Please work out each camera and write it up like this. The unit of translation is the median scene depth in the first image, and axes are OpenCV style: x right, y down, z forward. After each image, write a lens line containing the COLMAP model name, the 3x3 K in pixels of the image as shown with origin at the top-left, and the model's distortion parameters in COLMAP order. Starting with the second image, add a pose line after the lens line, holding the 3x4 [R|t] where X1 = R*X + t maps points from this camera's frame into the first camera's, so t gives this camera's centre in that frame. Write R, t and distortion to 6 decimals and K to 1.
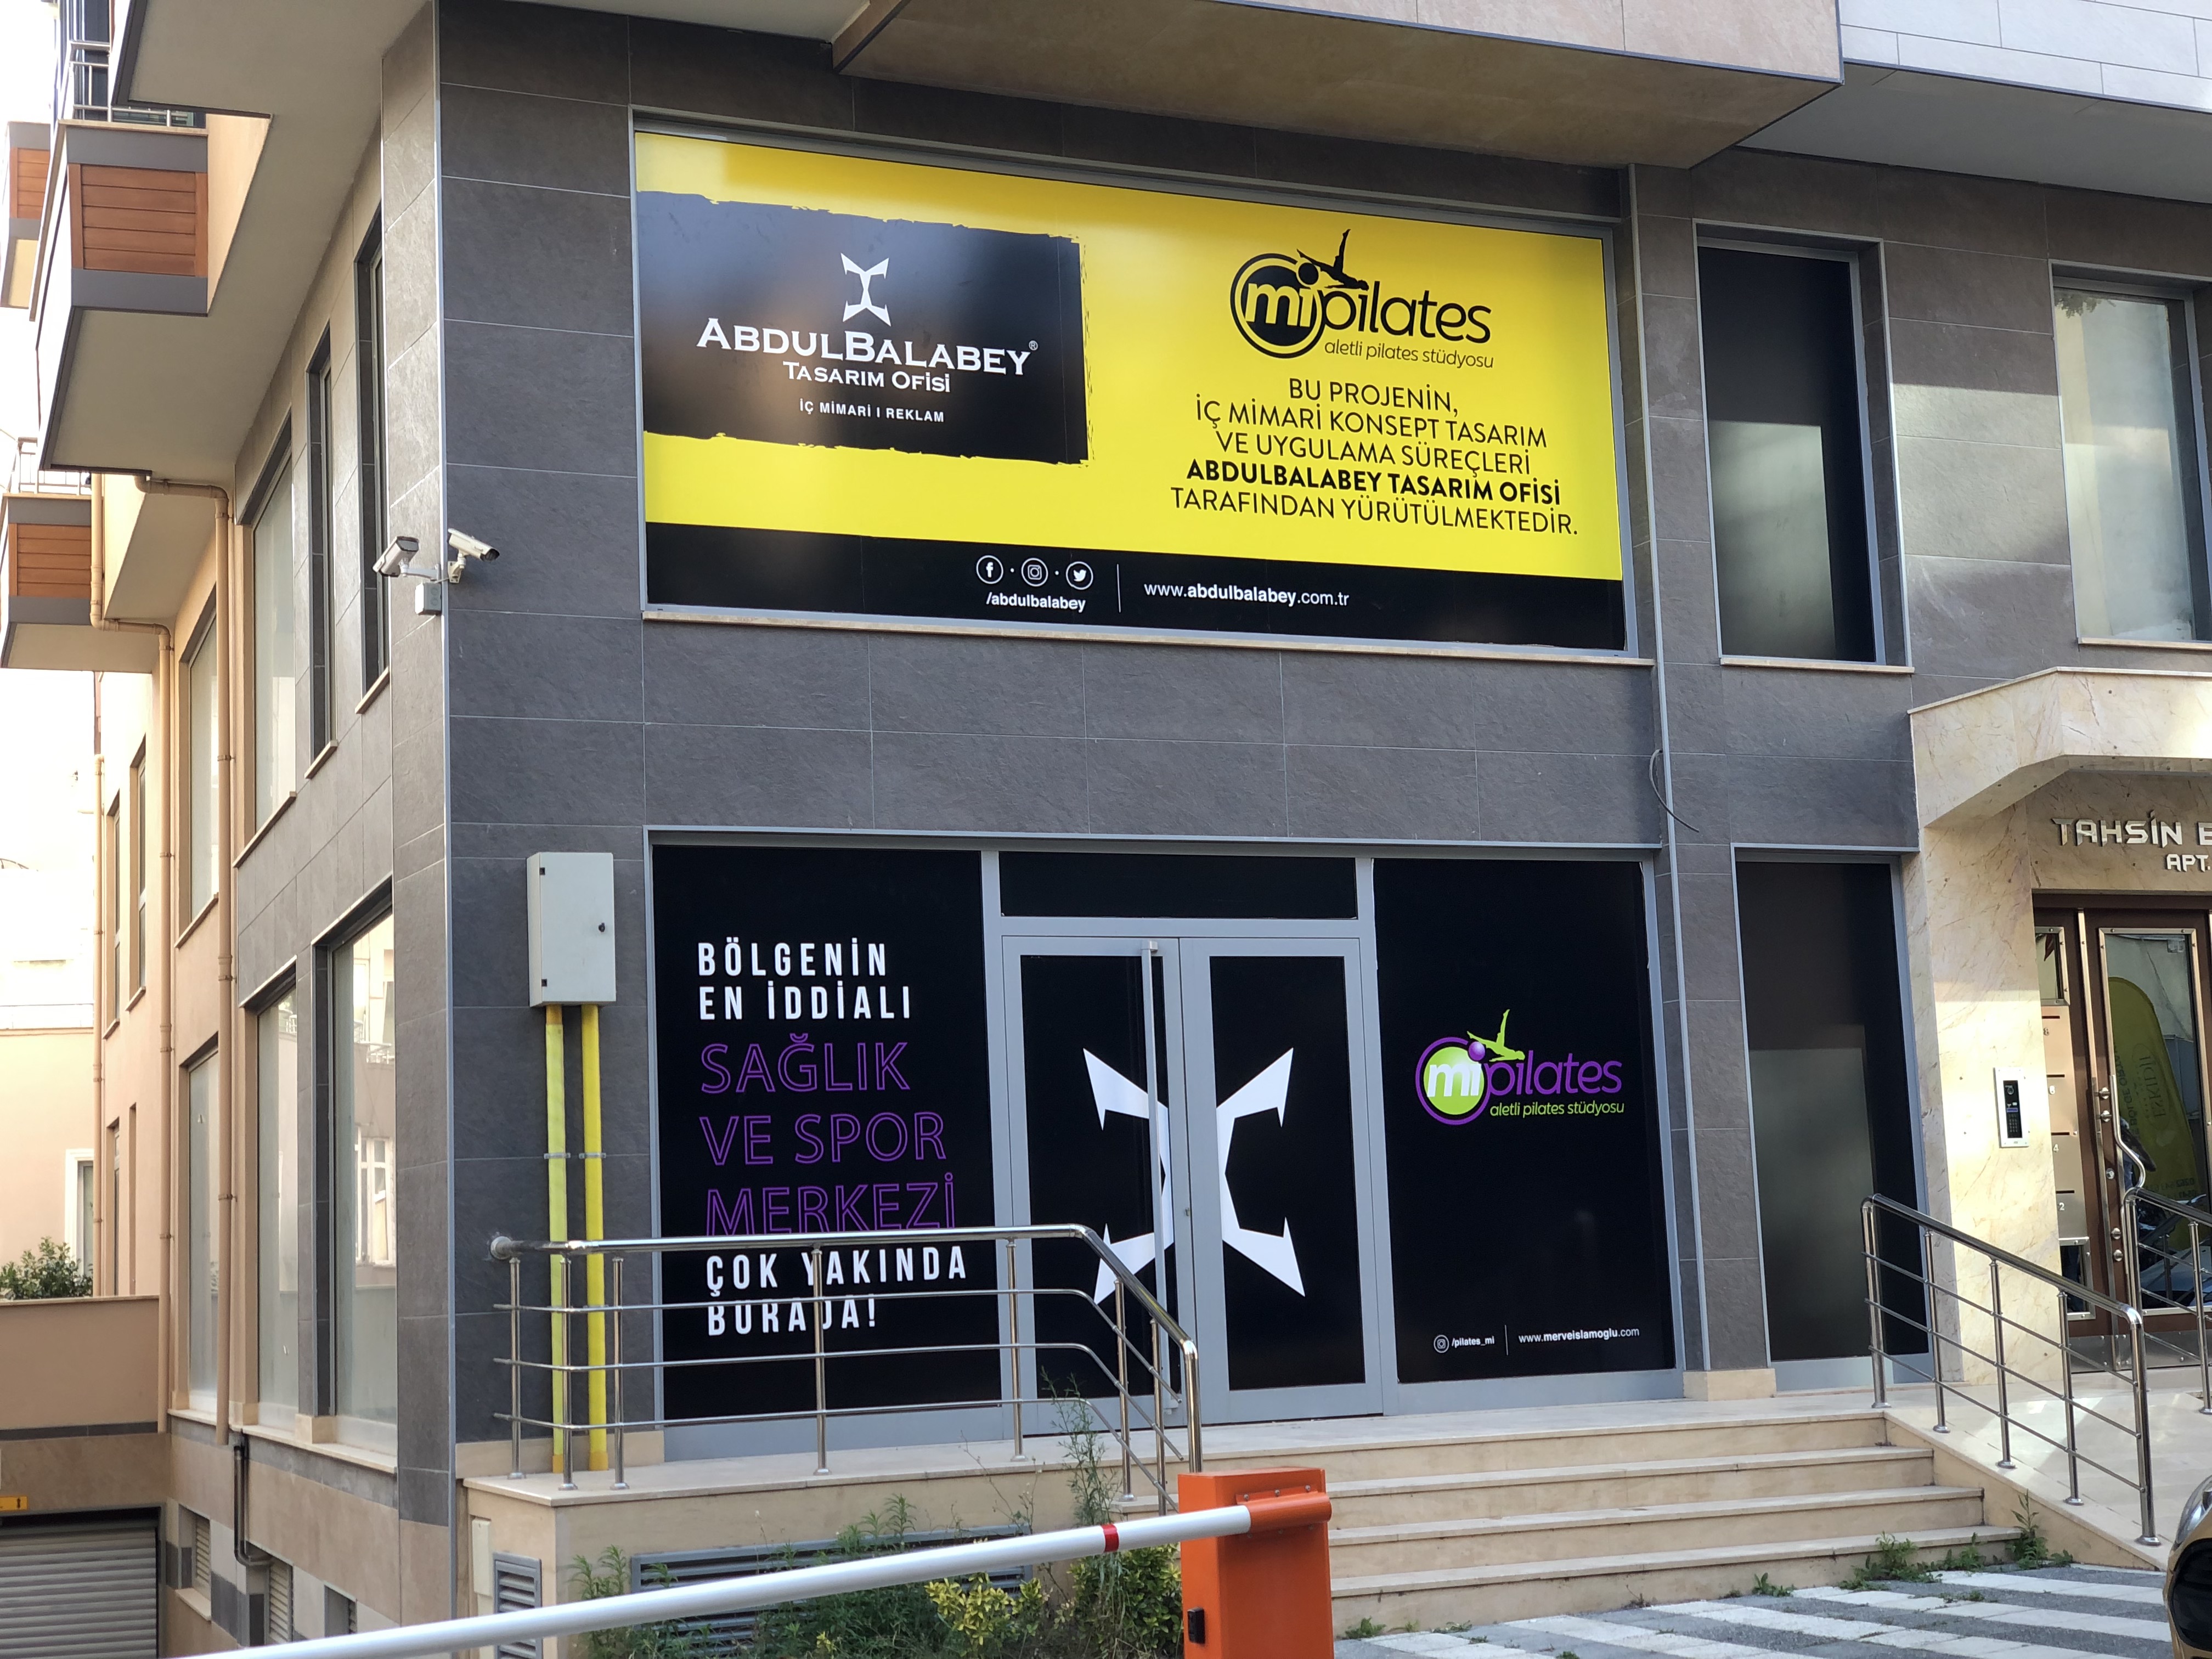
lens RADIAL K [[3282.9, 0, 1109.8], [0, 3282.9, 842.1], [0, 0, 1]] dist [0.123326, 0.000000]
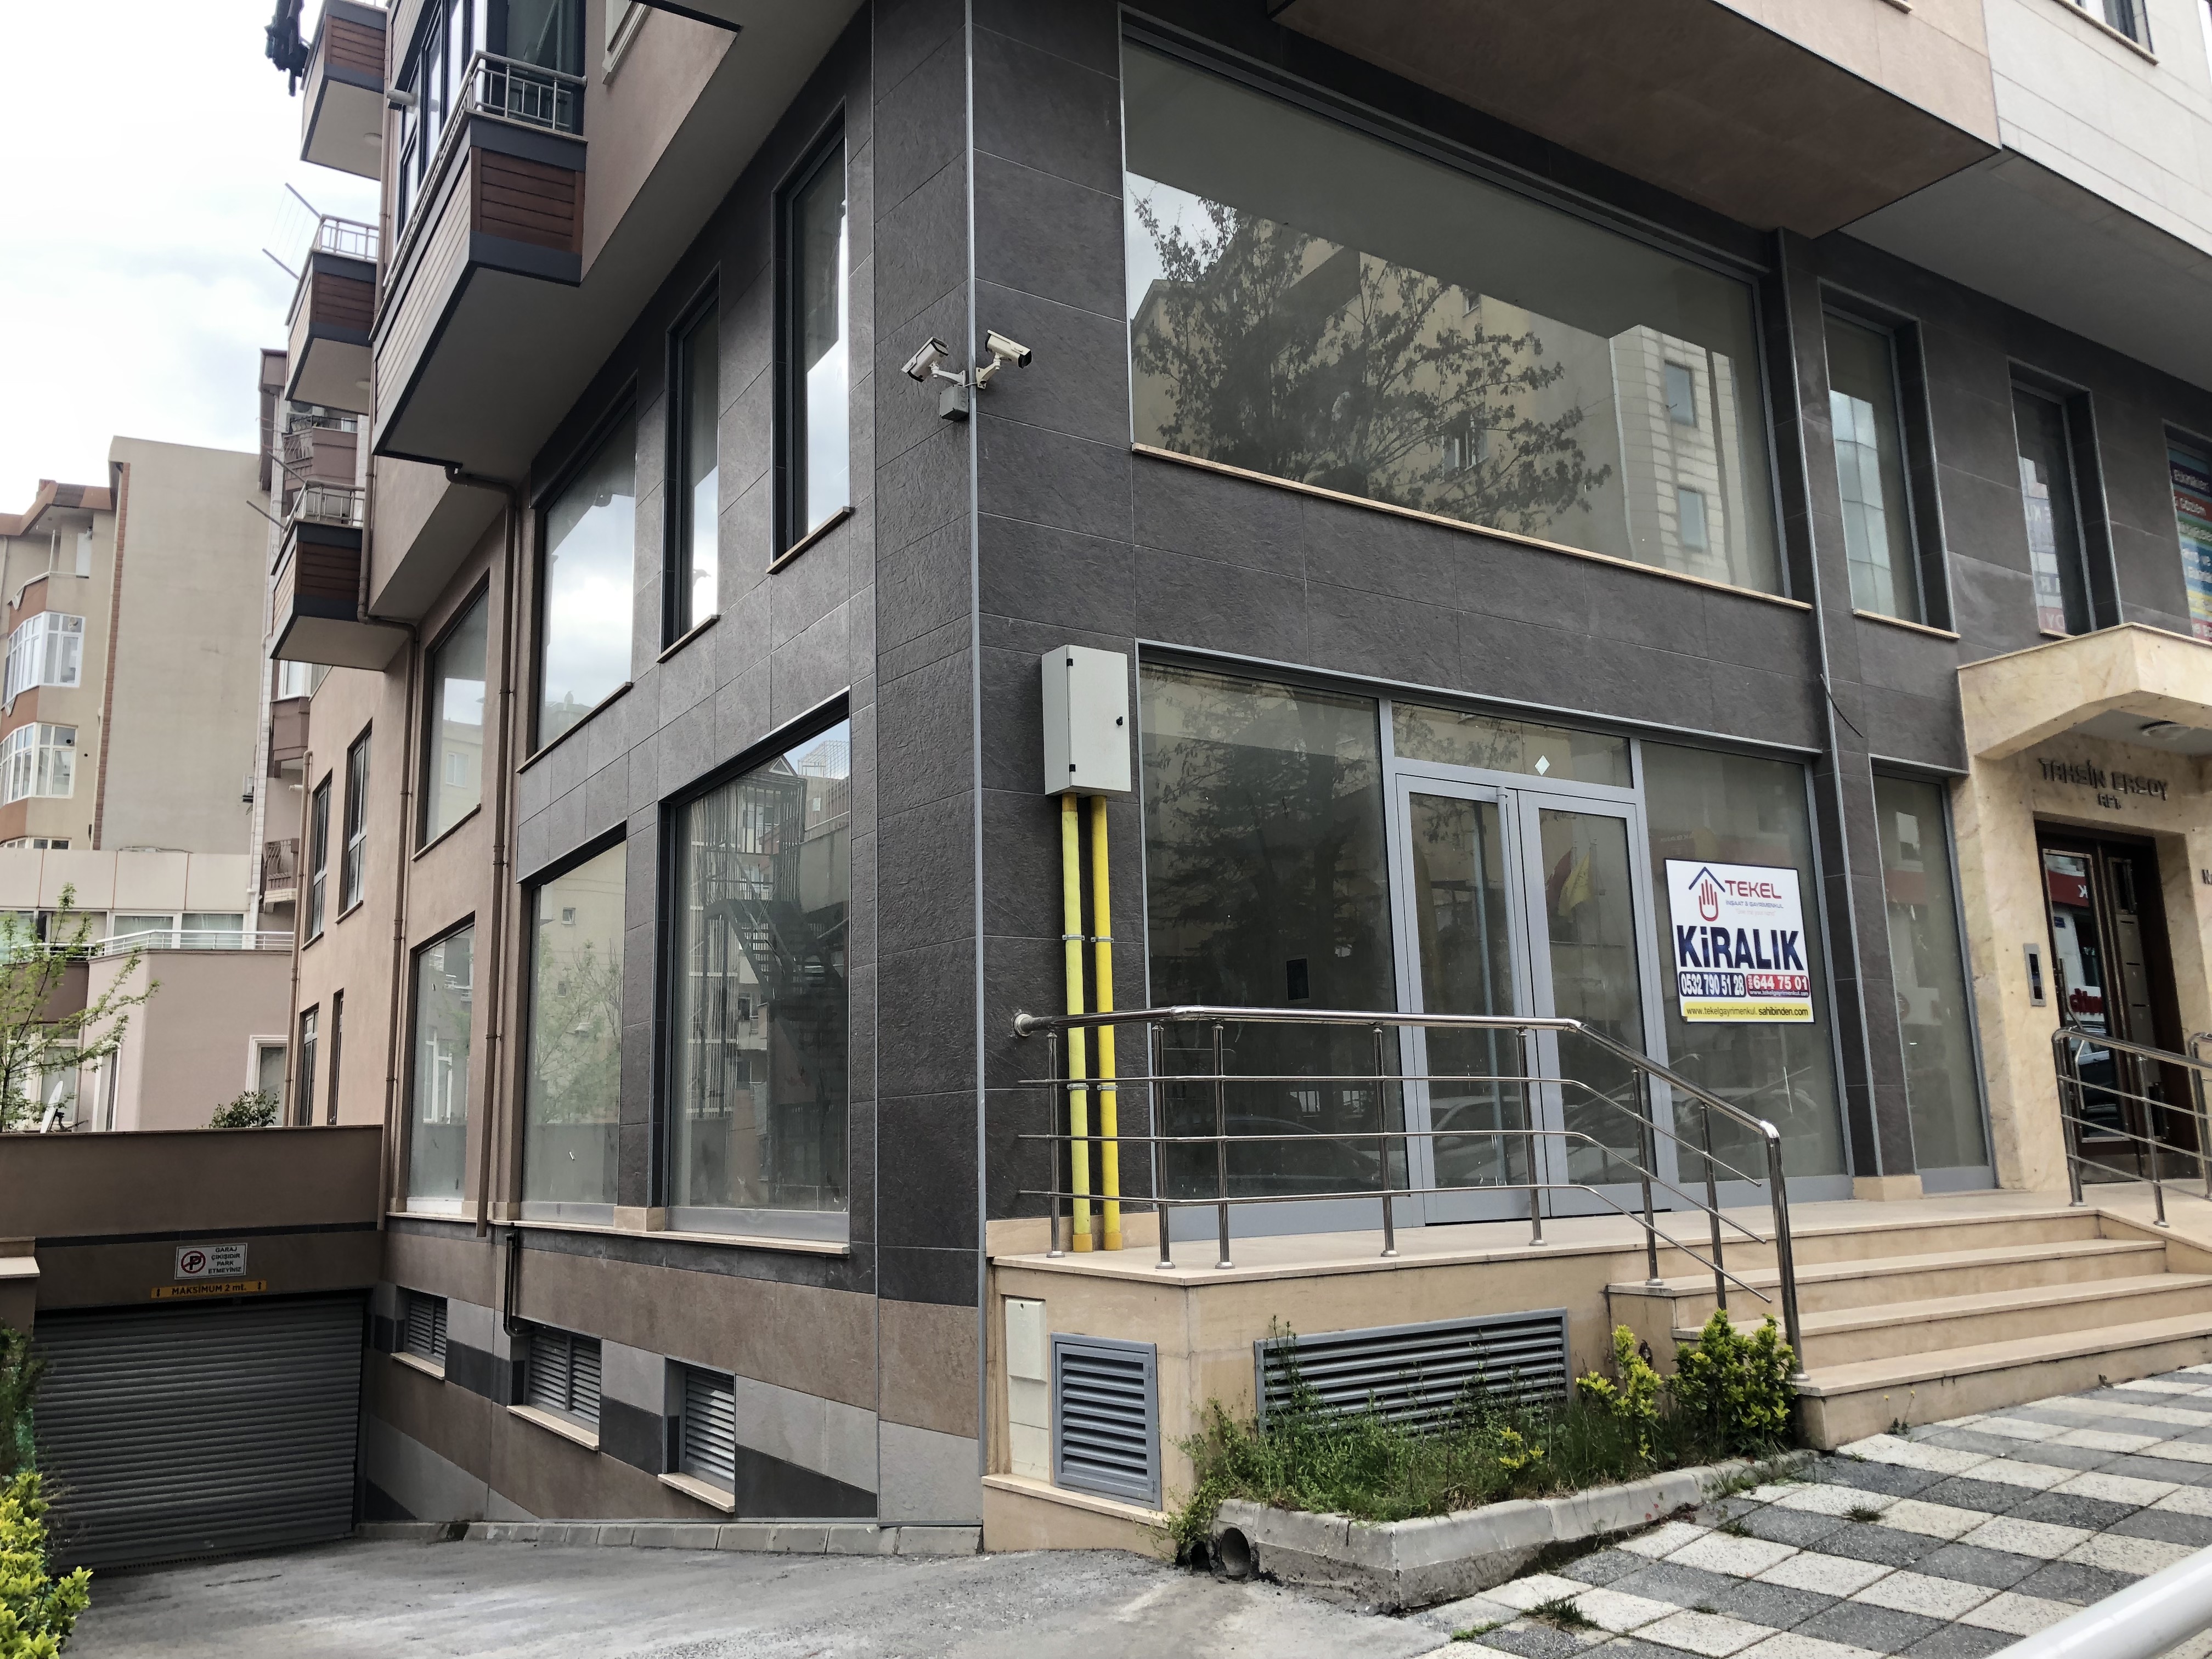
lens RADIAL K [[1760.4, 0, 1103.5], [0, 1760.4, 808.2], [0, 0, 1]] dist [0.067240, -0.032323]
pose [[0.981779, 0.047662, 0.183953, -0.224007], [-0.035457, 0.996981, -0.069080, 0.079186], [-0.186691, 0.061299, 0.980505, 0.394642]]
